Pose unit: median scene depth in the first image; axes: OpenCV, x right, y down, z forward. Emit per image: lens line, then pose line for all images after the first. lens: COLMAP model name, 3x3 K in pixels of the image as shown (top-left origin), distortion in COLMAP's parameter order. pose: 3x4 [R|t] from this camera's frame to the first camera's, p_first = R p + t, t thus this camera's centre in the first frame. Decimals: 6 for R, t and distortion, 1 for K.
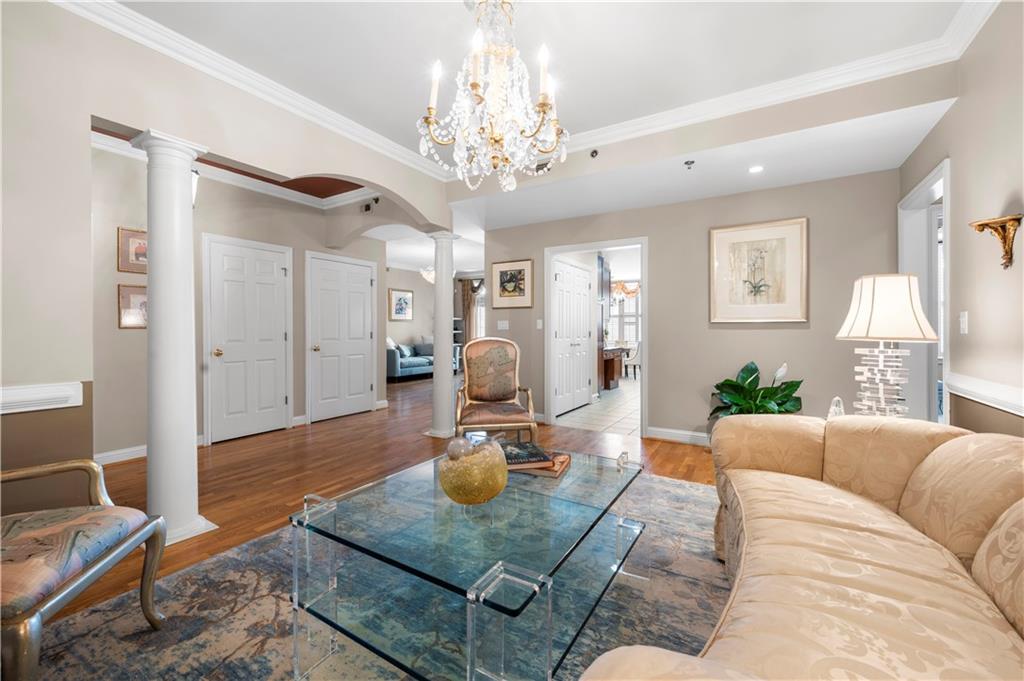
lens RADIAL K [[406.9, 0, 502.1], [0, 406.9, 335.0], [0, 0, 1]] dist [0.001223, 0.000082]
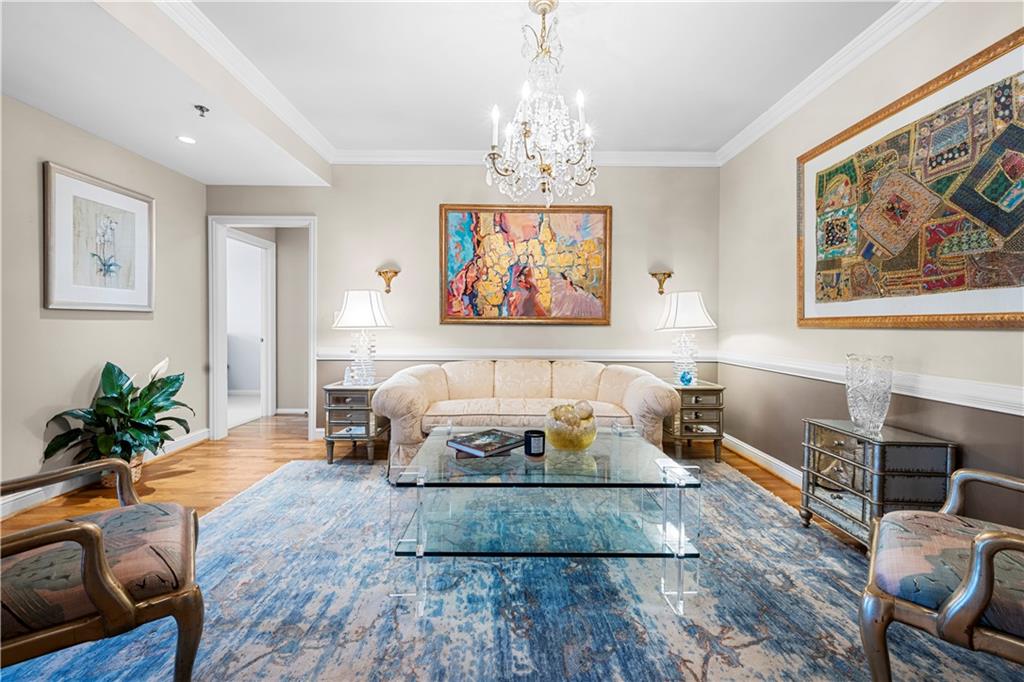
lens RADIAL K [[415.8, 0, 516.5], [0, 415.8, 329.0], [0, 0, 1]] dist [-0.001184, -0.000136]
pose [[-0.532489, -0.010158, 0.846376, -0.785165], [0.004149, 0.999885, 0.014611, -0.007758], [-0.846427, 0.011292, -0.532385, 1.309606]]
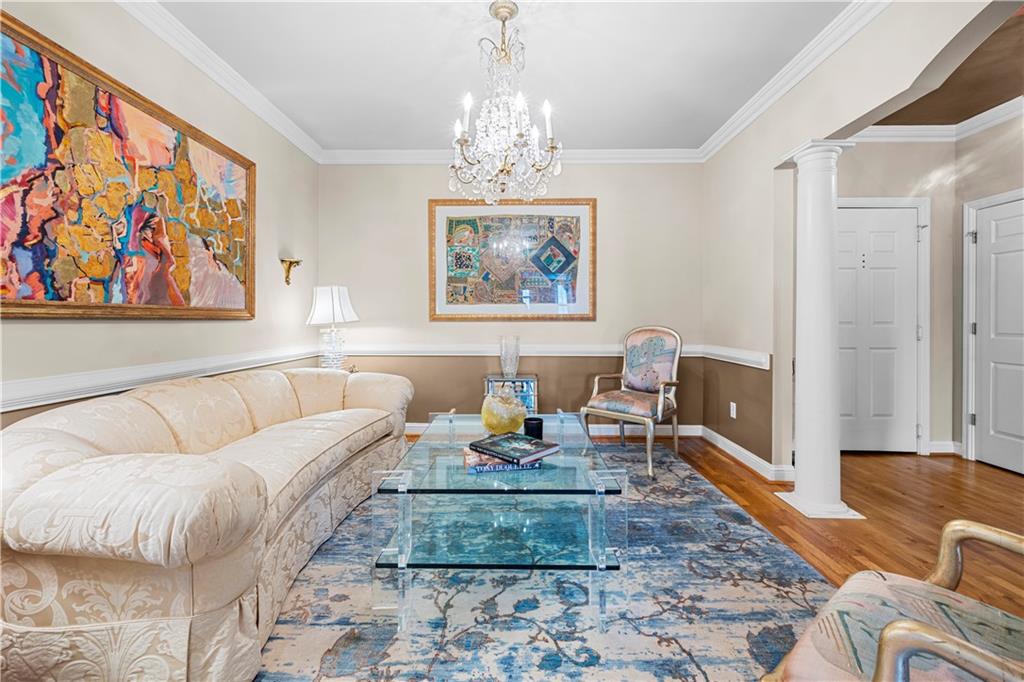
lens RADIAL K [[412.7, 0, 510.4], [0, 412.7, 320.3], [0, 0, 1]] dist [0.001031, -0.000026]
pose [[-0.857743, 0.000861, -0.514079, 0.472271], [-0.004818, 0.999941, 0.009713, -0.012727], [0.514057, 0.010808, -0.857688, 1.595371]]
